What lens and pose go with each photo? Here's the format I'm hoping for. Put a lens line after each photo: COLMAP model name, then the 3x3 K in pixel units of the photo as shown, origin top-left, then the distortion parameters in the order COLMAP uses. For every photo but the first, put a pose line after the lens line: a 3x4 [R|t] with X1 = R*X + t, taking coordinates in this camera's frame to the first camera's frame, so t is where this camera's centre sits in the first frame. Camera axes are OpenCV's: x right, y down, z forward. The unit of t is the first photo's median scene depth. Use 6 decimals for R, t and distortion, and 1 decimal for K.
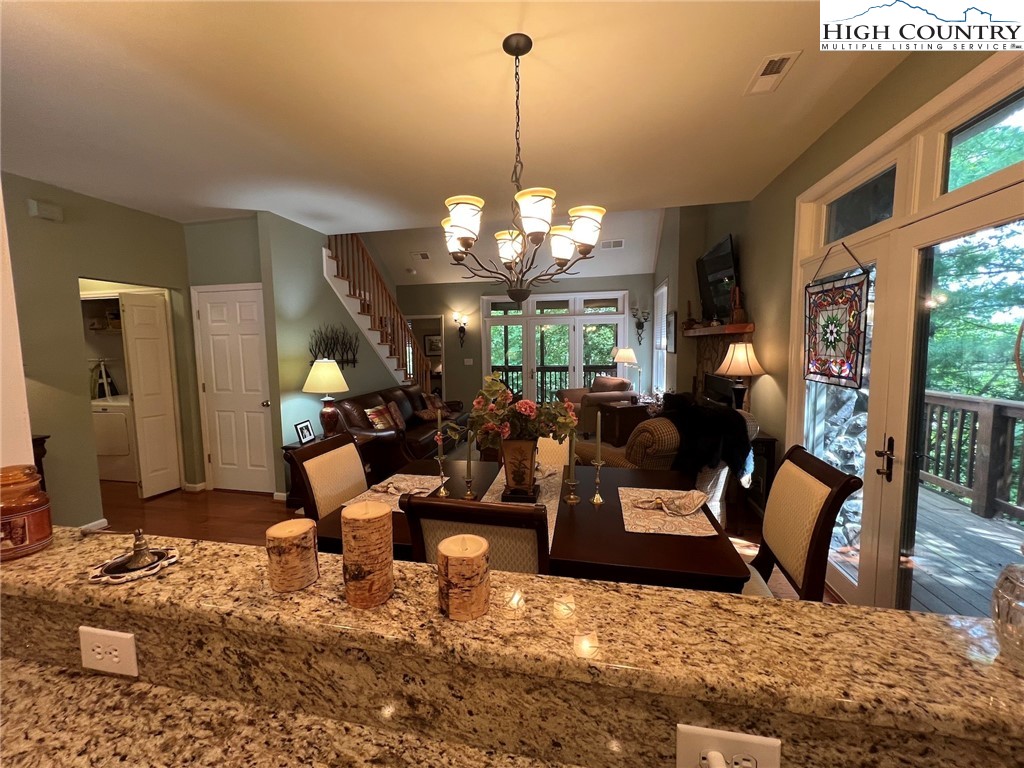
lens RADIAL K [[408.2, 0, 511.8], [0, 408.2, 382.7], [0, 0, 1]] dist [-0.001525, -0.000134]
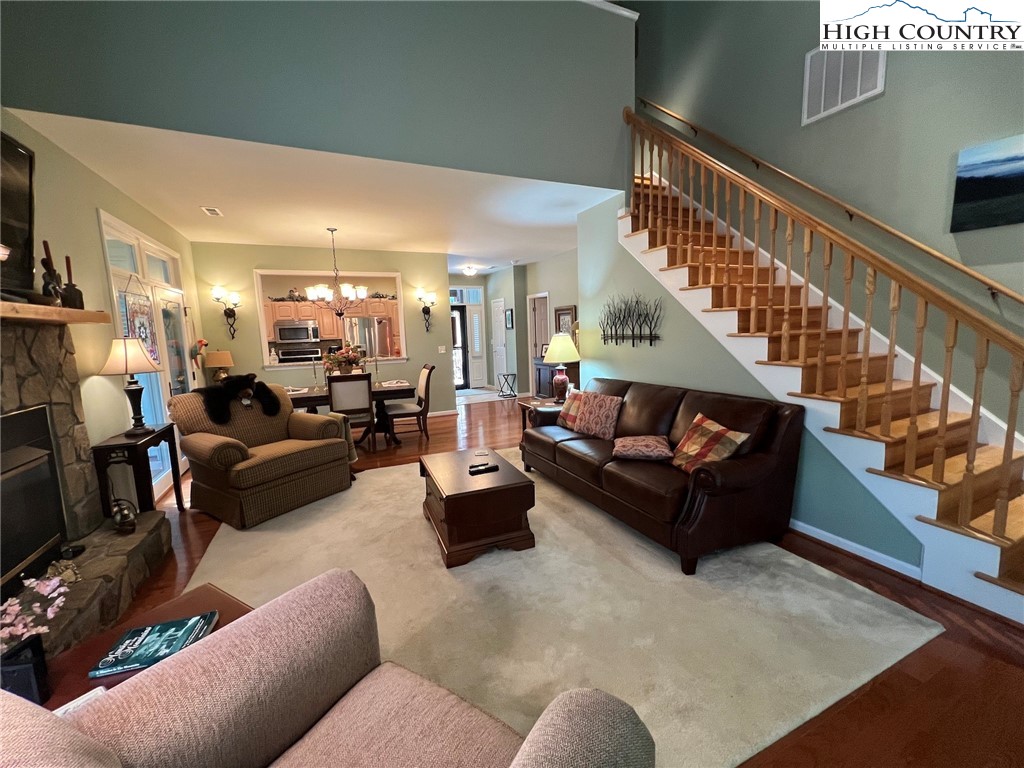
lens RADIAL K [[408.2, 0, 512.4], [0, 408.2, 382.1], [0, 0, 1]] dist [-0.001525, -0.000134]
pose [[-0.809086, 0.115932, -0.576142, 0.271541], [-0.006016, 0.978665, 0.205376, -0.125838], [0.587659, 0.169633, -0.791127, 1.461315]]
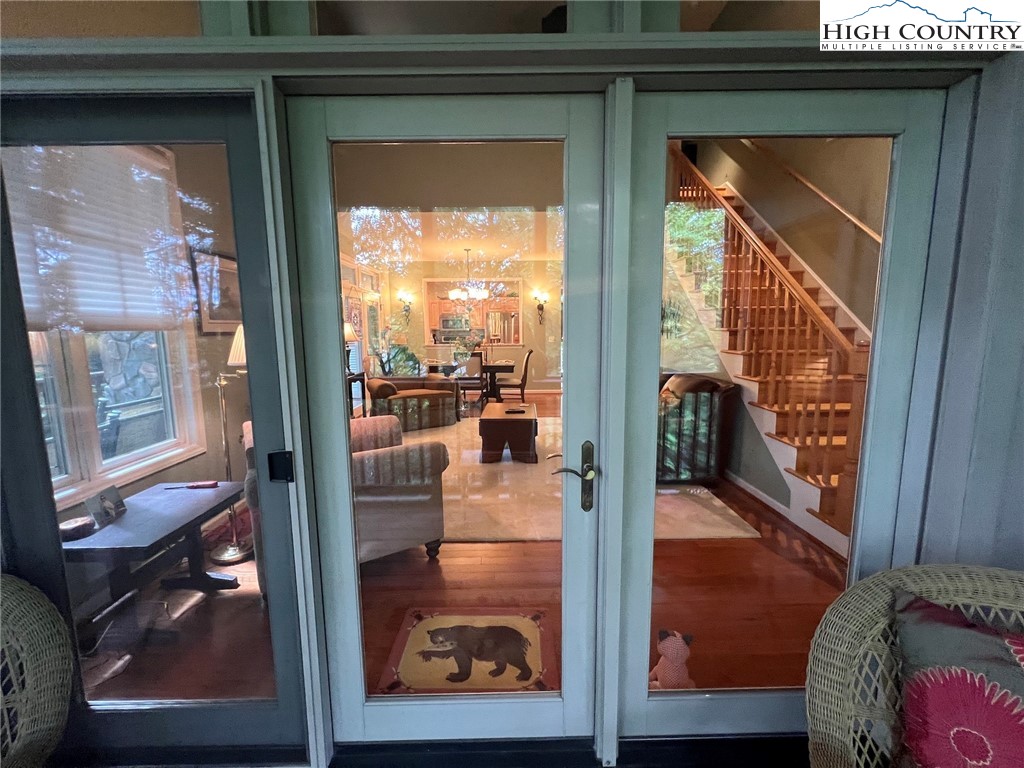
lens RADIAL K [[408.2, 0, 511.3], [0, 408.2, 381.6], [0, 0, 1]] dist [-0.001525, -0.000134]
pose [[-0.976487, 0.049116, -0.209909, 0.182316], [0.002889, 0.976594, 0.215070, -0.141097], [0.215559, 0.209407, -0.953773, 1.820411]]
